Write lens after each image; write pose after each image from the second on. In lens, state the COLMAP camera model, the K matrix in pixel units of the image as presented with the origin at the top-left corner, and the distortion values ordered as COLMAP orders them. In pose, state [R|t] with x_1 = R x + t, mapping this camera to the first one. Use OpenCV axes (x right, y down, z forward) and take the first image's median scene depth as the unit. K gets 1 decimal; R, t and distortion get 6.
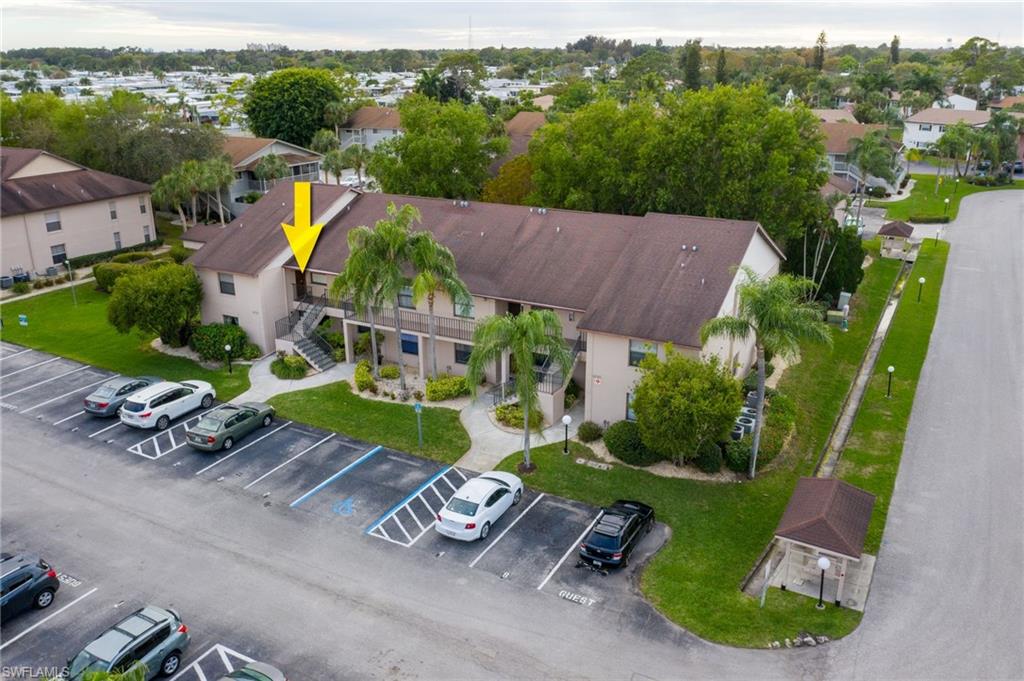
lens RADIAL K [[814.0, 0, 510.9], [0, 814.0, 325.7], [0, 0, 1]] dist [-0.017233, -0.001052]
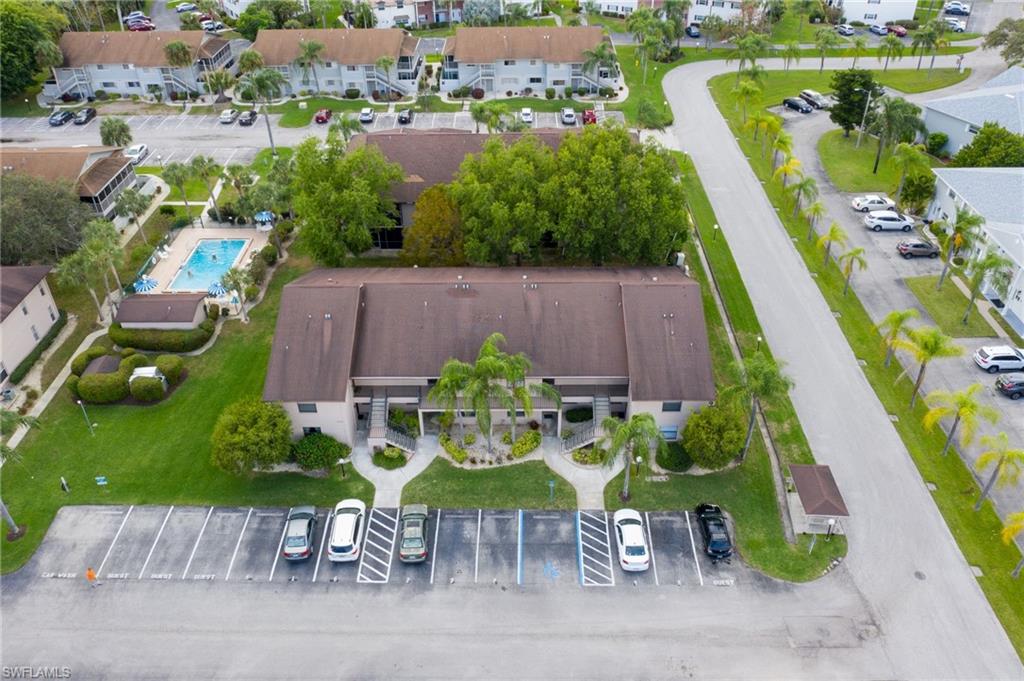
lens RADIAL K [[765.6, 0, 512.0], [0, 765.6, 340.5], [0, 0, 1]] dist [-0.038233, 0.001614]
pose [[0.887627, -0.275478, 0.369094, -0.512462], [0.157336, 0.934555, 0.319144, -0.493542], [-0.432856, -0.225209, 0.872879, -0.098757]]
